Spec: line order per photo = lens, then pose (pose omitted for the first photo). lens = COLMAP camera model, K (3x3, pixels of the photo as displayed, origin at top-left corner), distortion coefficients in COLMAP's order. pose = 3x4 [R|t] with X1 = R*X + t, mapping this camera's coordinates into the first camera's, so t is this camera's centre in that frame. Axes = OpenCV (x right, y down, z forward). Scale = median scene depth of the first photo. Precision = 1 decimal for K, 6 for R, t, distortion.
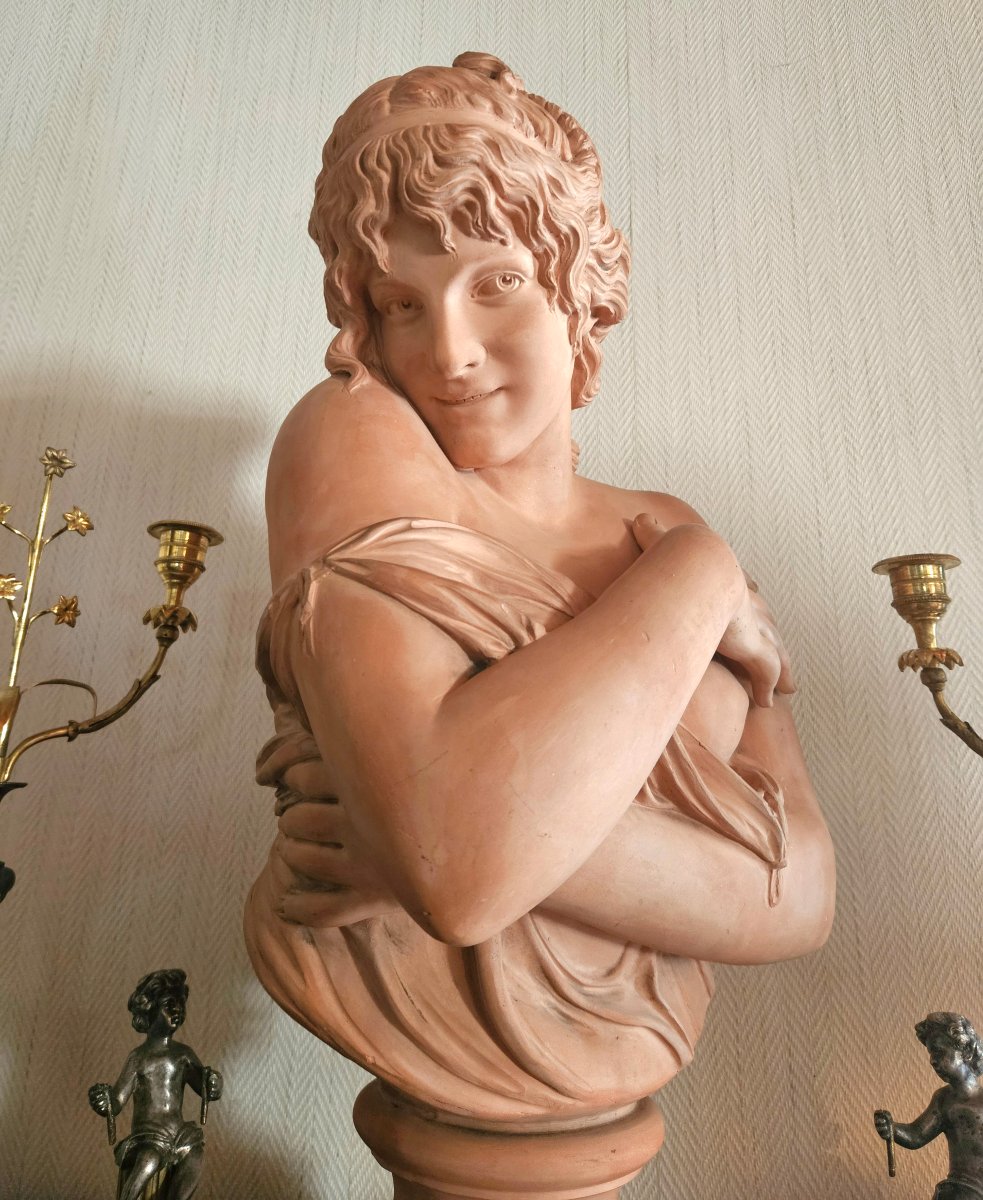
lens RADIAL K [[935.5, 0, 465.5], [0, 935.5, 515.7], [0, 0, 1]] dist [0.063961, -0.037389]
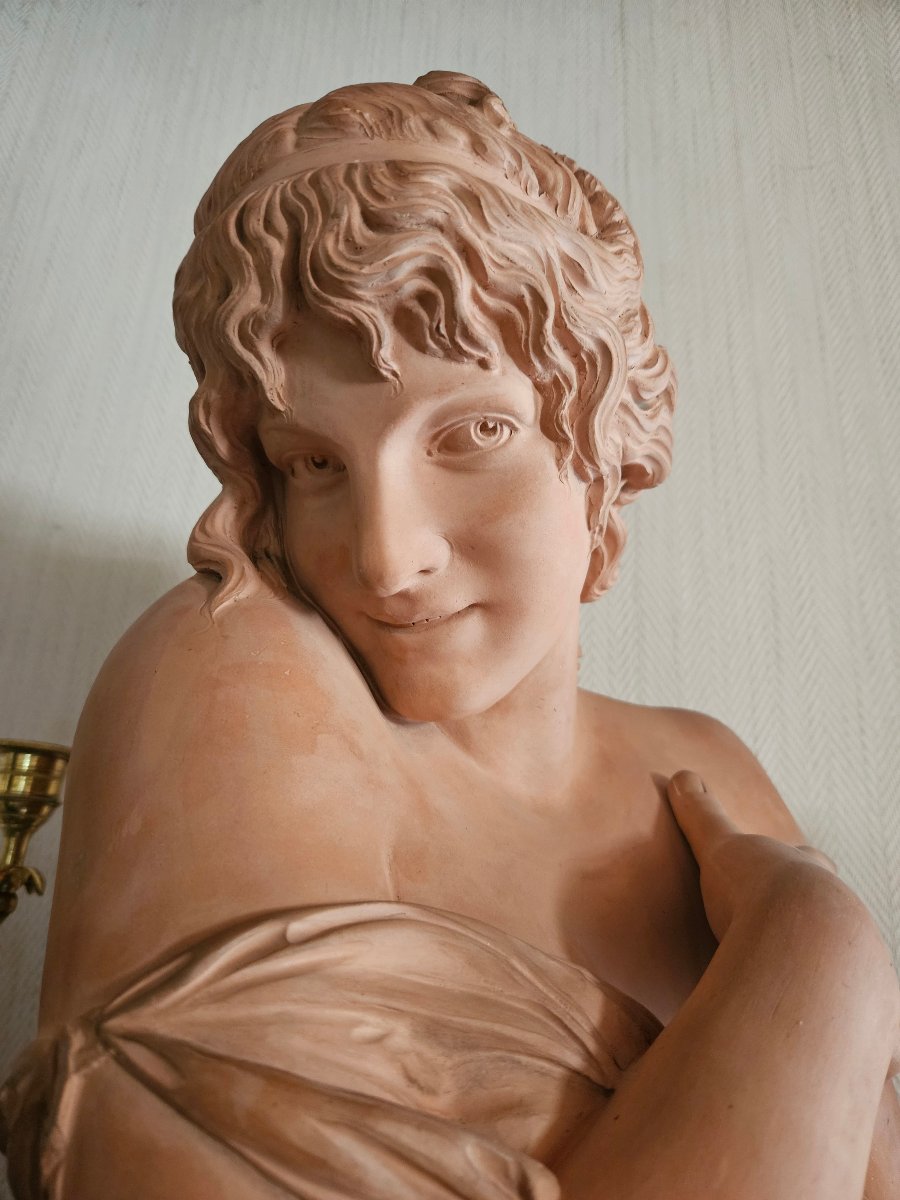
lens RADIAL K [[846.6, 0, 436.9], [0, 846.6, 584.8], [0, 0, 1]] dist [-0.063268, -0.029351]
pose [[0.999764, 0.021609, -0.002048, 0.013476], [-0.021637, 0.999656, -0.014829, -0.128697], [0.001727, 0.014870, 0.999888, 0.425252]]
